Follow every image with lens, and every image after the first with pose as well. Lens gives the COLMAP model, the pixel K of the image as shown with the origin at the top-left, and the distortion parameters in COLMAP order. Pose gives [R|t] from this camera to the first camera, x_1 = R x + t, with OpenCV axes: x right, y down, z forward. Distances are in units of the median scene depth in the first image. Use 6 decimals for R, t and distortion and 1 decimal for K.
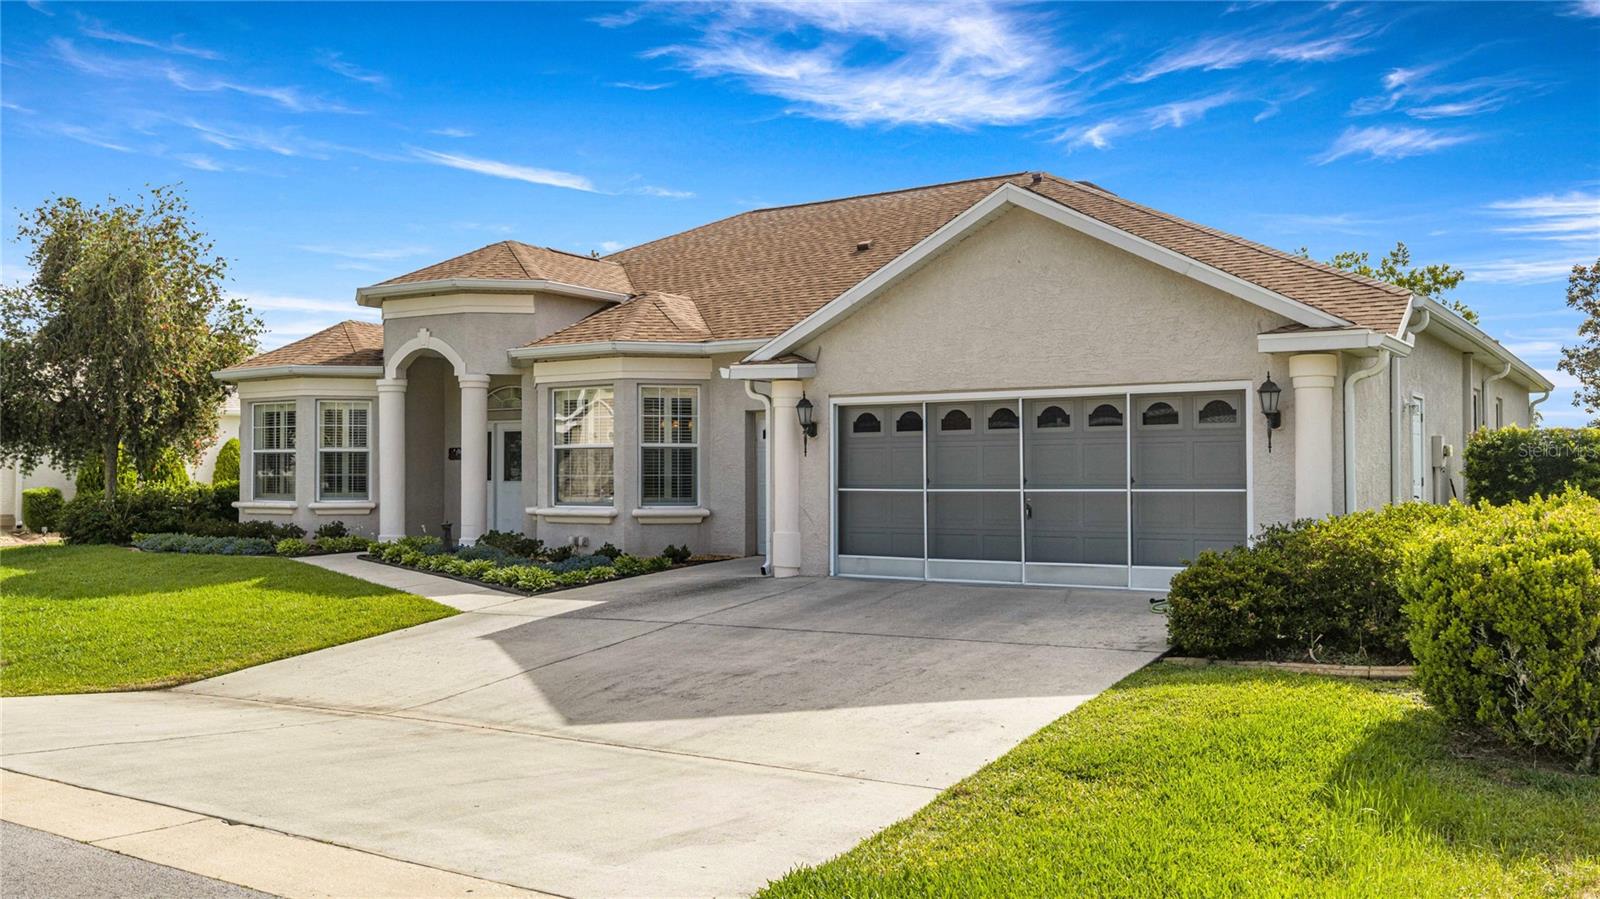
lens RADIAL K [[1317.0, 0, 800.0], [0, 1317.0, 449.5], [0, 0, 1]] dist [0.031434, -0.072088]
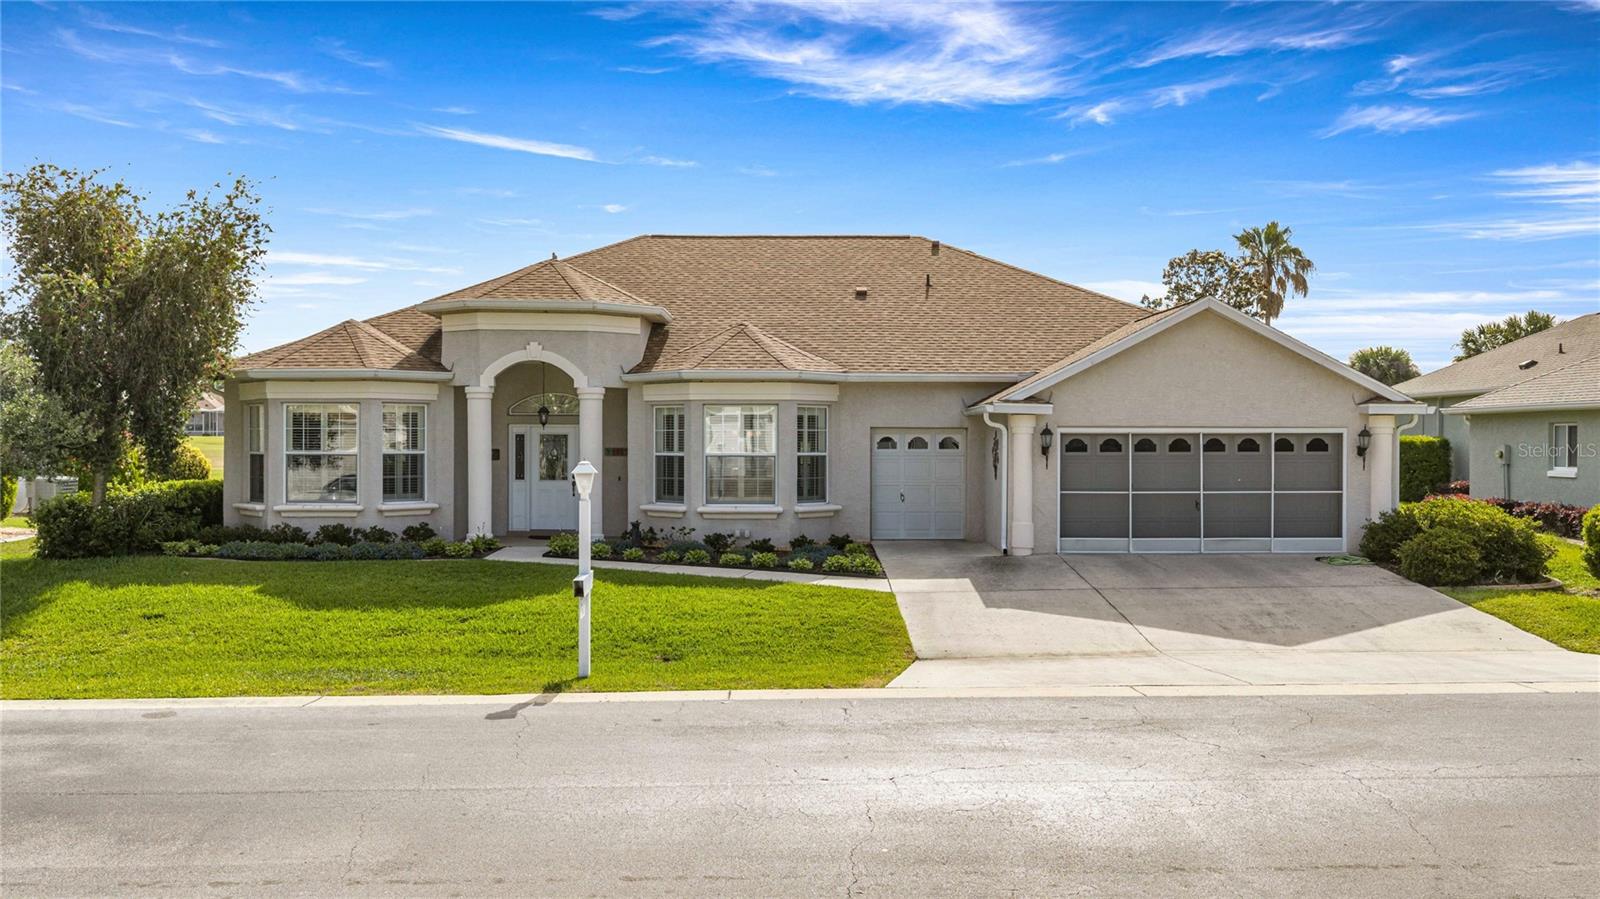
lens RADIAL K [[1317.0, 0, 800.0], [0, 1317.0, 449.5], [0, 0, 1]] dist [0.031434, -0.072088]
pose [[0.823301, 0.001423, 0.567603, -0.688502], [-0.014512, 0.999723, 0.018543, -0.025978], [-0.567419, -0.023504, 0.823093, -0.008402]]
